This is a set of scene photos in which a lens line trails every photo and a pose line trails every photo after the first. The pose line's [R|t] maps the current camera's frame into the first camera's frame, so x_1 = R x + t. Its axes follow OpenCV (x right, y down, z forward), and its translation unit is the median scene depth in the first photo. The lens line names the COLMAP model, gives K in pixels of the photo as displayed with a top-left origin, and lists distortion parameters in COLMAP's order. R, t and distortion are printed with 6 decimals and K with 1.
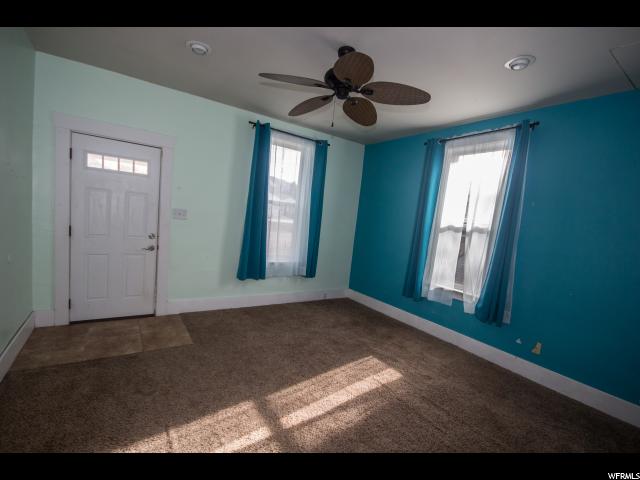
lens RADIAL K [[295.8, 0, 314.7], [0, 295.8, 241.5], [0, 0, 1]] dist [-0.001324, -0.000988]
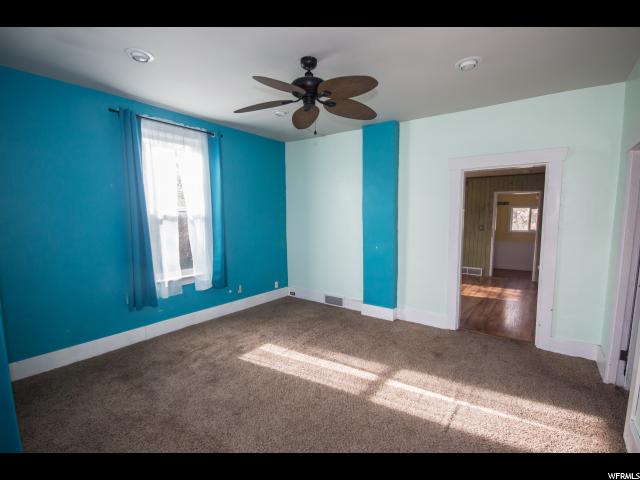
lens RADIAL K [[295.8, 0, 319.9], [0, 295.8, 241.8], [0, 0, 1]] dist [-0.001324, -0.000988]
pose [[-0.334585, -0.184586, 0.924111, -0.688308], [0.051841, 0.975539, 0.213628, -0.169286], [-0.940938, 0.119384, -0.316832, 0.957086]]
